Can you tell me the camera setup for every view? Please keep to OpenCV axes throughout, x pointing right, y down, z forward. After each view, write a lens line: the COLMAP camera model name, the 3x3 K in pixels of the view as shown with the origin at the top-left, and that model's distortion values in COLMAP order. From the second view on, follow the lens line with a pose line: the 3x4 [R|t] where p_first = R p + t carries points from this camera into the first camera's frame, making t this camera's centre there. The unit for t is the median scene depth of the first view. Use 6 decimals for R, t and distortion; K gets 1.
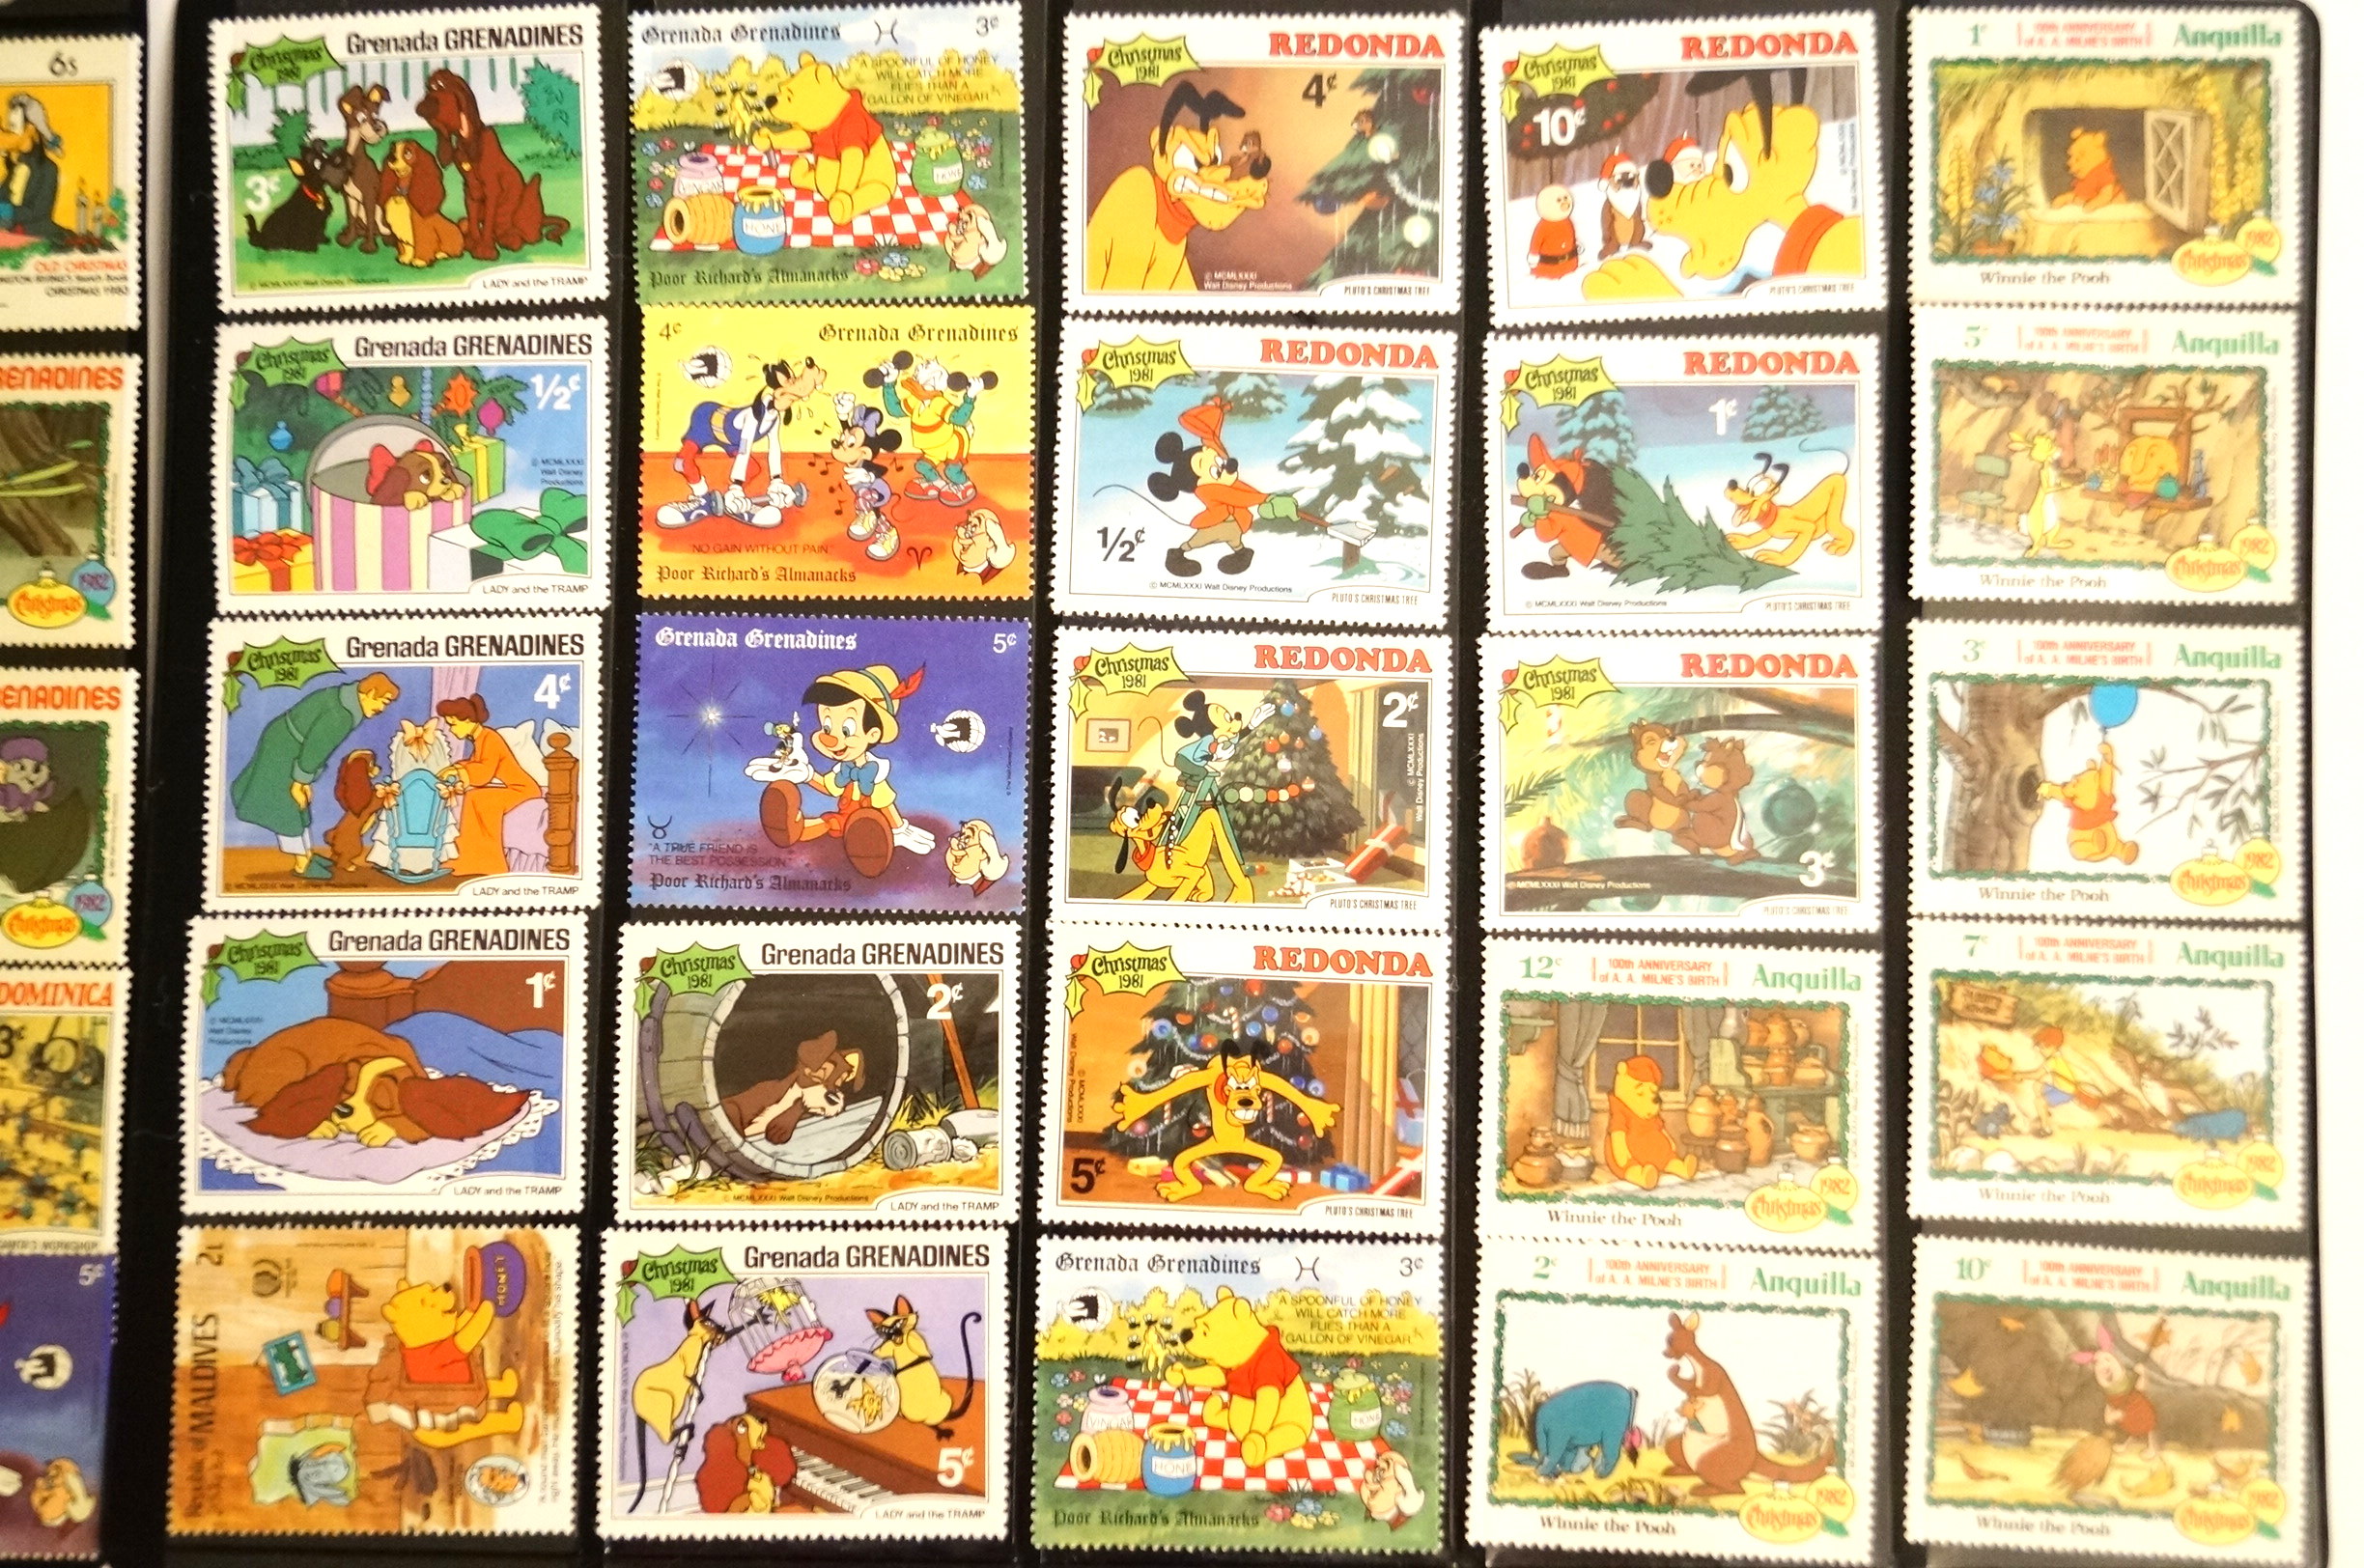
lens RADIAL K [[2869.5, 0, 1181.8], [0, 2869.5, 787.5], [0, 0, 1]] dist [-0.048652, 0.000000]
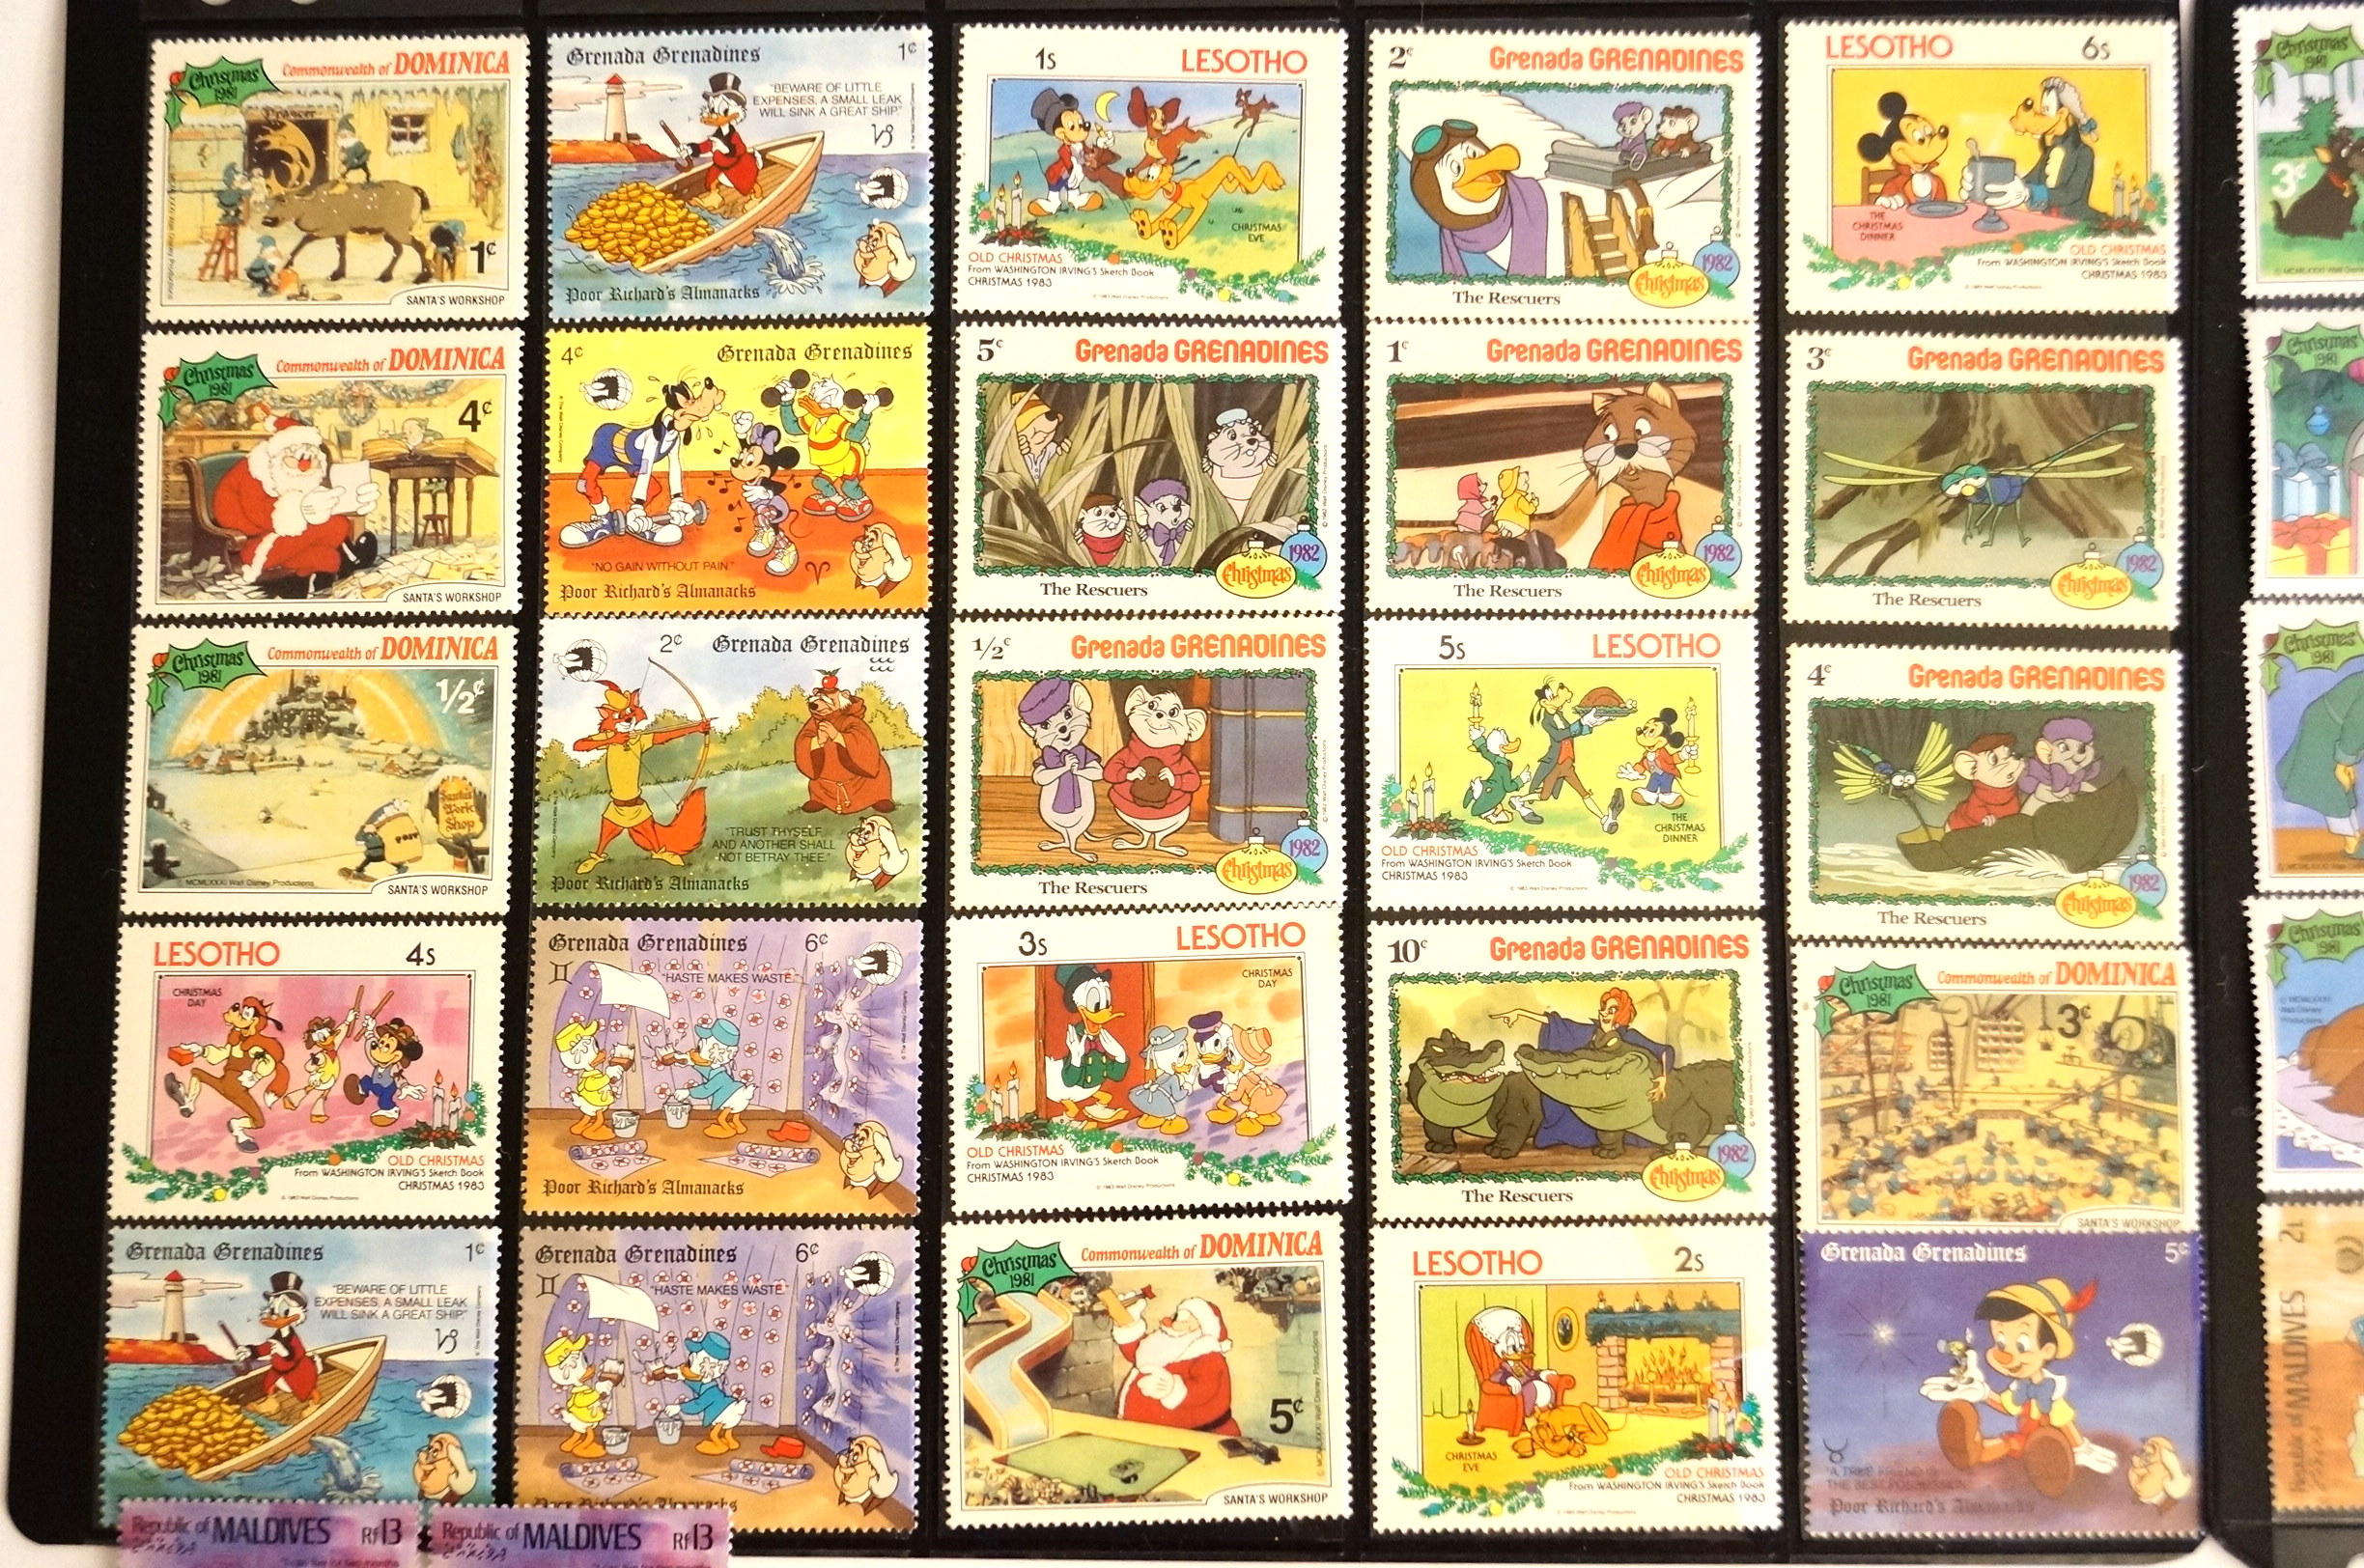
lens RADIAL K [[2989.4, 0, 1170.0], [0, 2989.4, 800.7], [0, 0, 1]] dist [-0.040120, 0.000000]
pose [[0.999988, 0.004339, -0.002376, -0.720617], [-0.004360, 0.999952, -0.008799, 0.022156], [0.002338, 0.008809, 0.999958, -0.049654]]
